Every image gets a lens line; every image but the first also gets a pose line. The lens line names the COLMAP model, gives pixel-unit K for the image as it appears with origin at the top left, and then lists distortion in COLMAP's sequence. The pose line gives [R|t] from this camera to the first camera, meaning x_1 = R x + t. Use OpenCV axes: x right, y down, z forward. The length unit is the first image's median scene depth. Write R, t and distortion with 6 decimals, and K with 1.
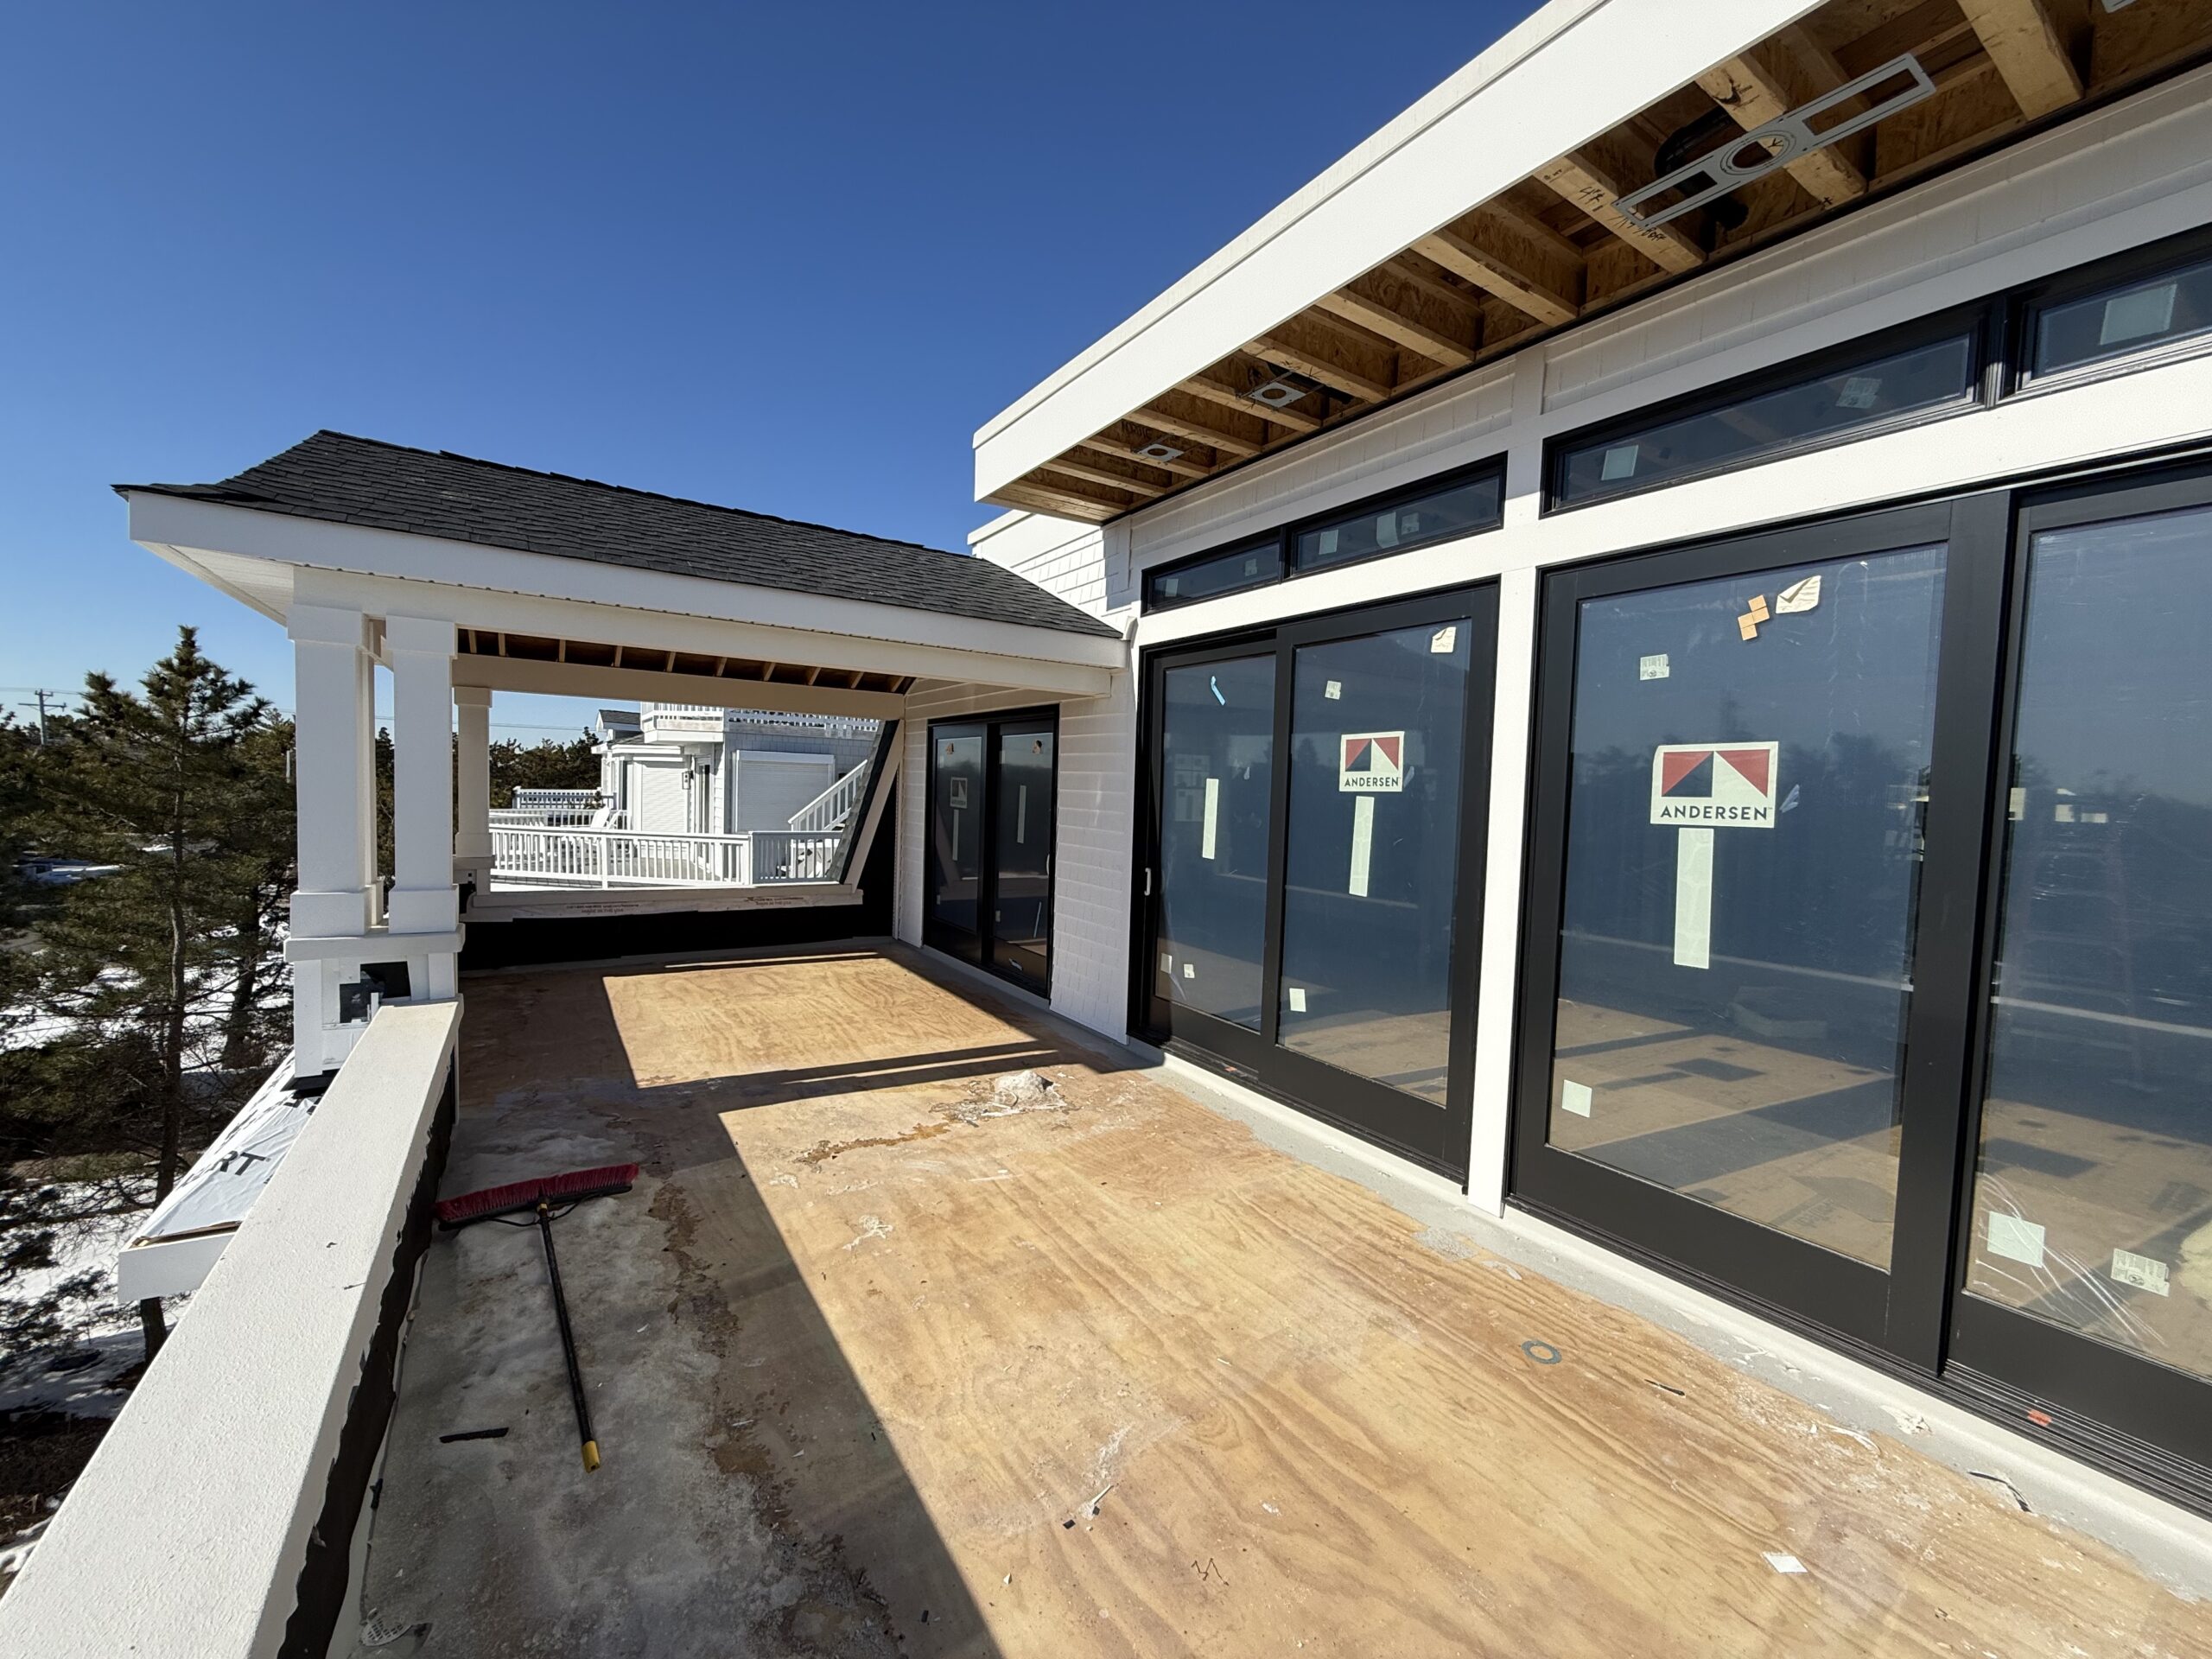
lens RADIAL K [[884.7, 0, 1097.5], [0, 884.7, 828.1], [0, 0, 1]] dist [0.000424, 0.000032]
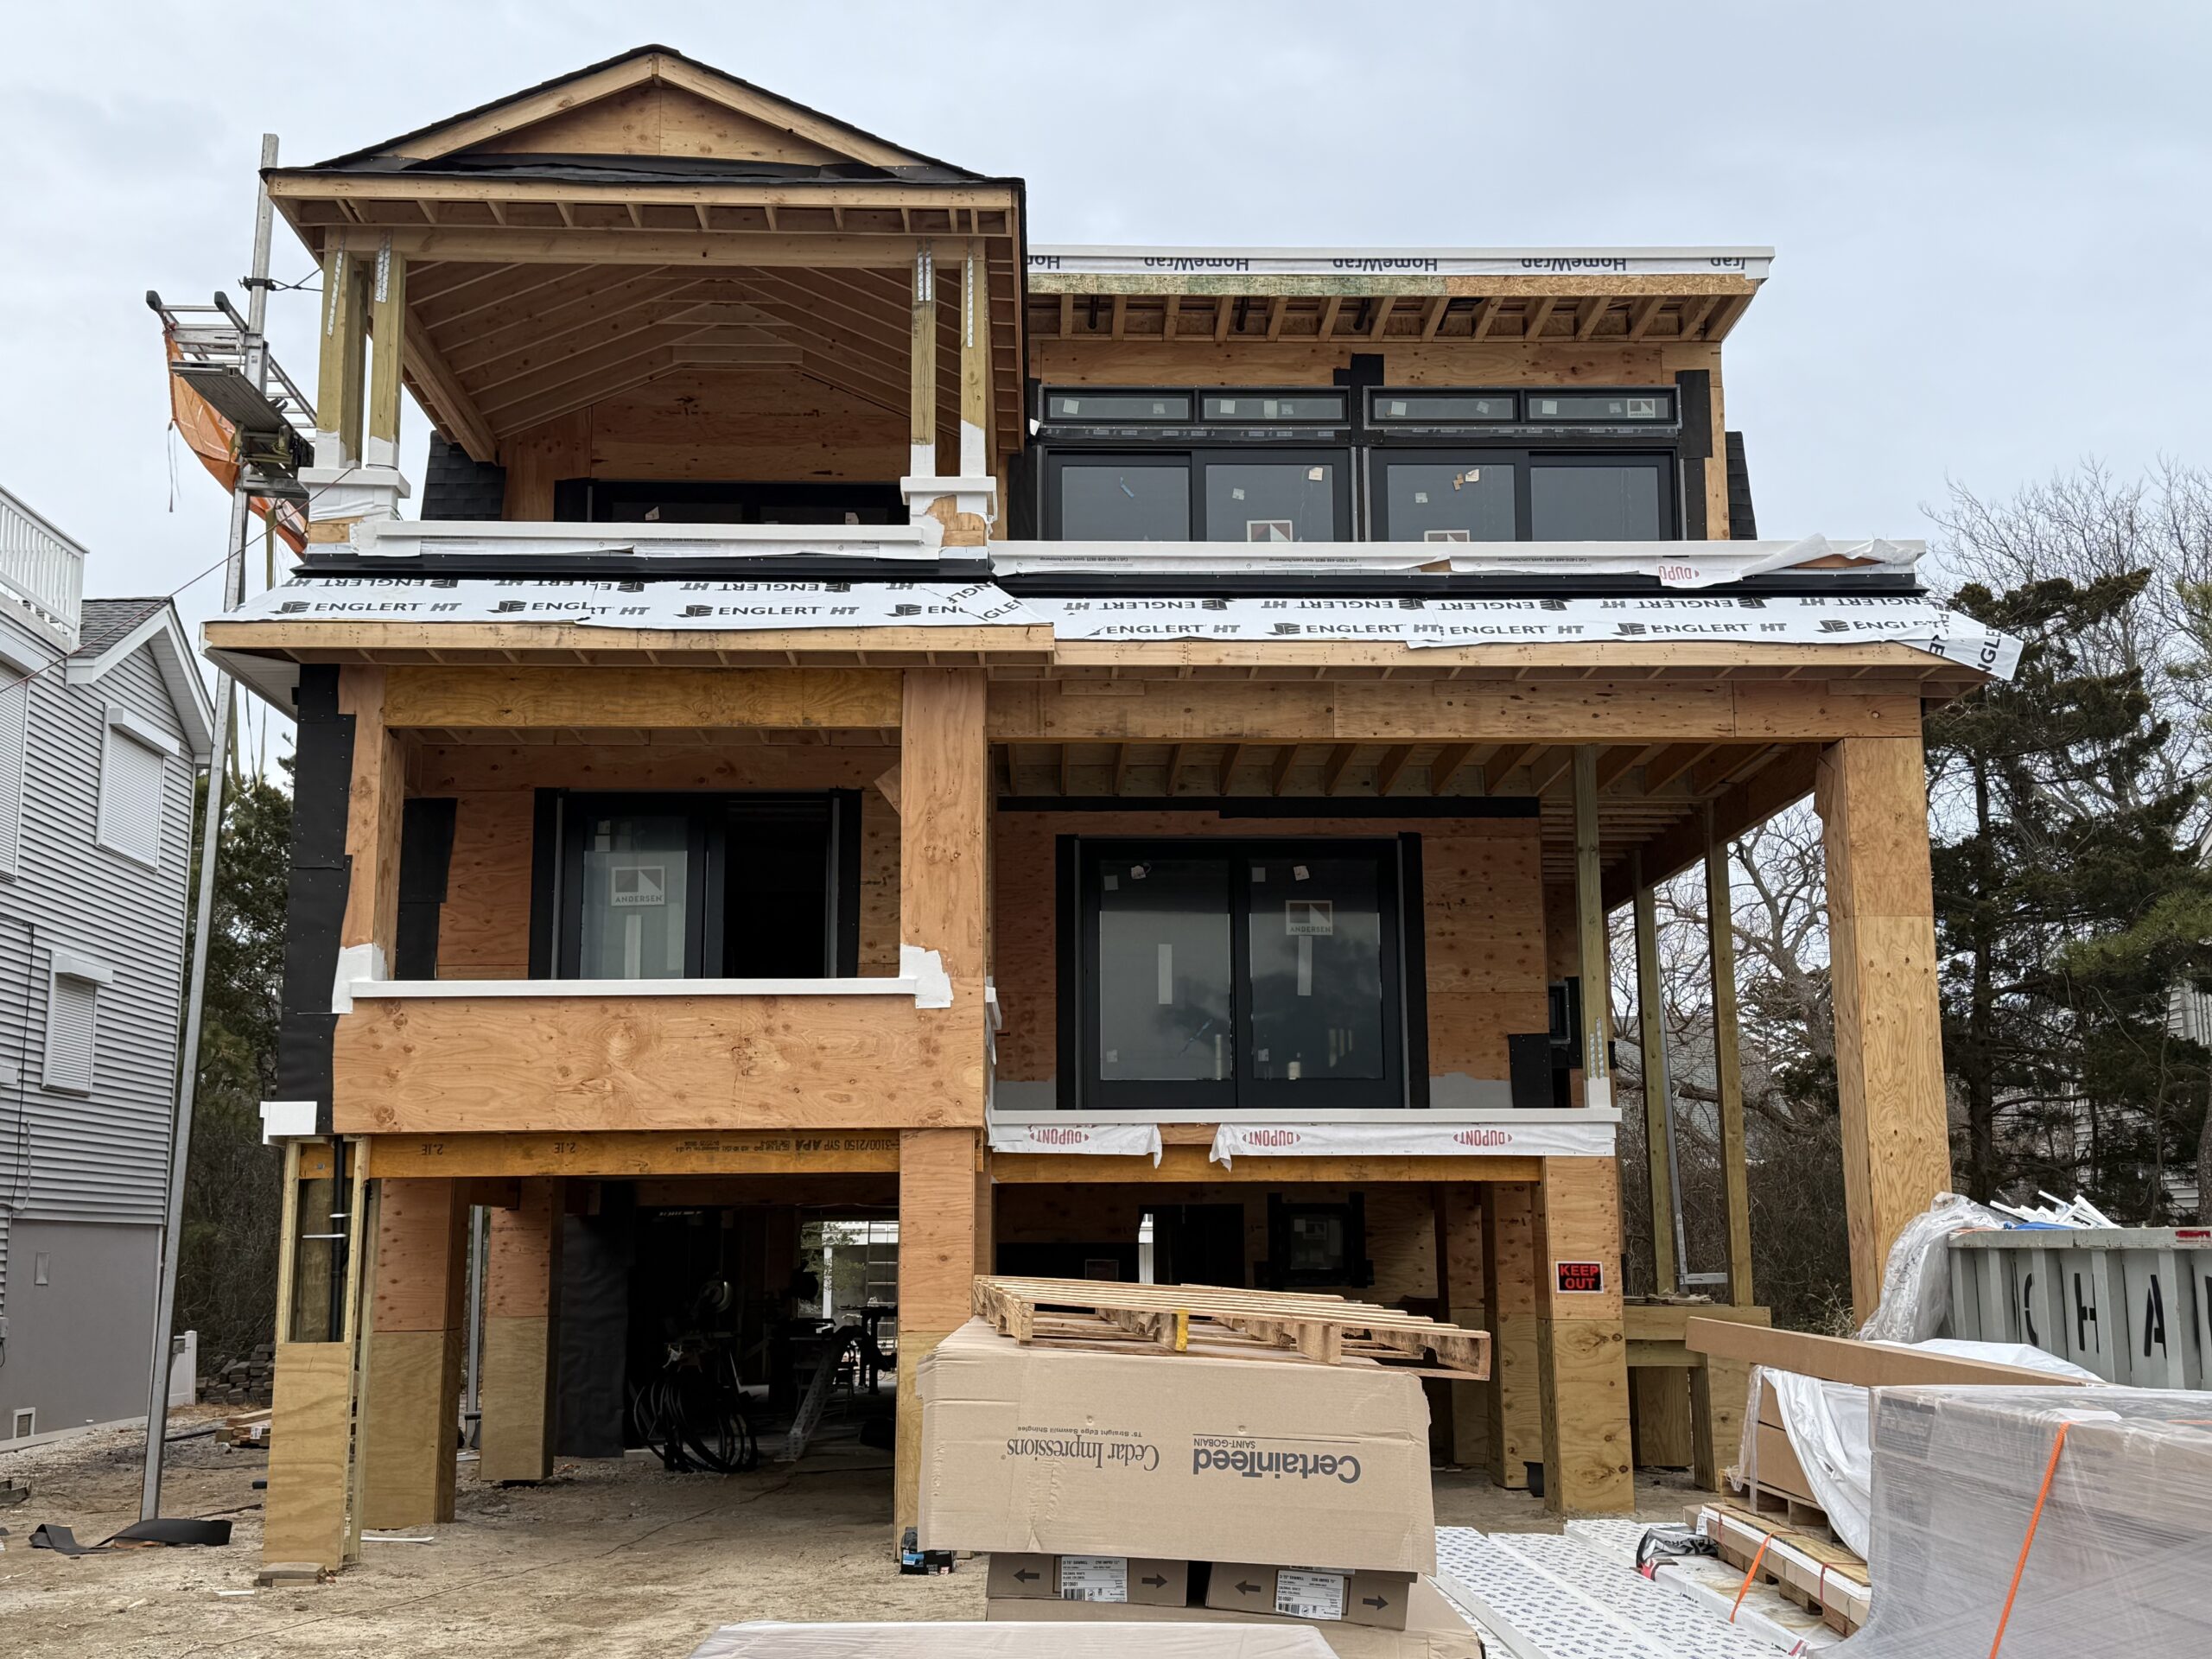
lens RADIAL K [[2459.3, 0, 1119.4], [0, 2459.3, 823.0], [0, 0, 1]] dist [0.139396, 0.000000]
pose [[0.503240, 0.114479, 0.856530, -4.600292], [0.067708, 0.982915, -0.171152, 1.509515], [-0.861490, 0.144124, 0.486892, -1.181043]]
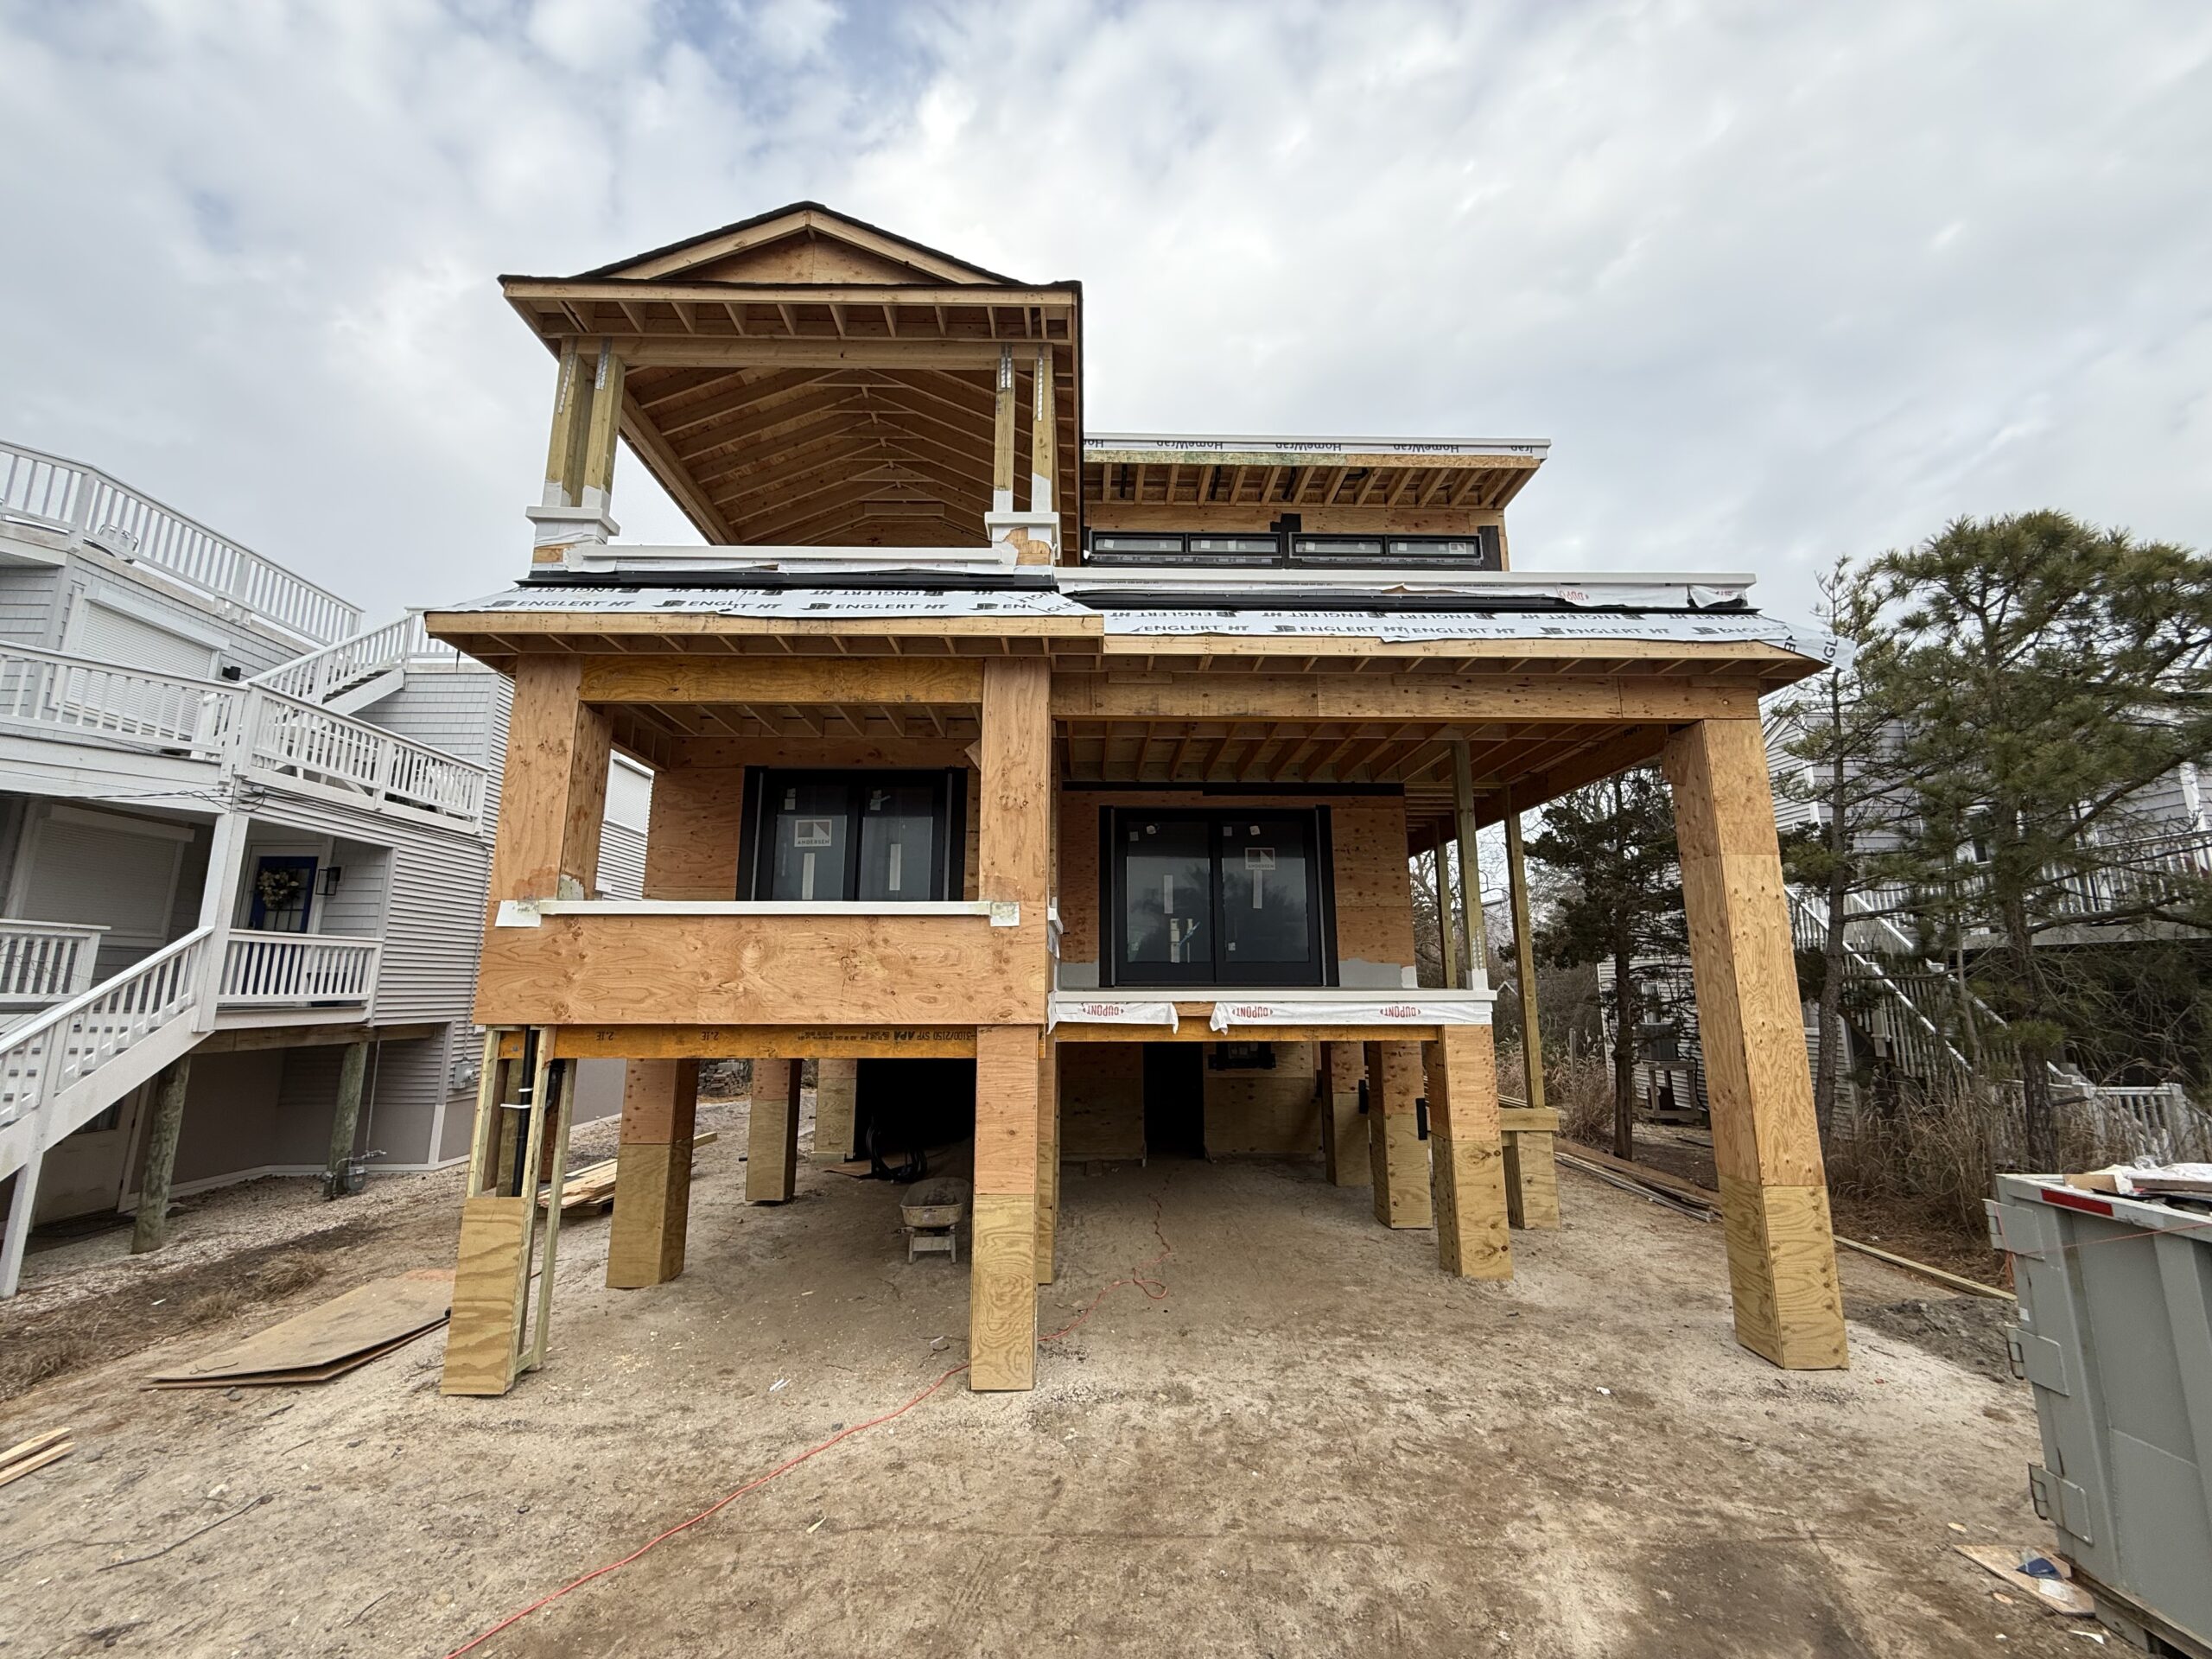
lens RADIAL K [[884.7, 0, 1097.0], [0, 884.7, 831.1], [0, 0, 1]] dist [0.000424, 0.000032]
pose [[0.518956, 0.117833, 0.846640, -2.584245], [0.061352, 0.982764, -0.174385, 1.213445], [-0.852596, 0.142441, 0.502782, 0.079984]]
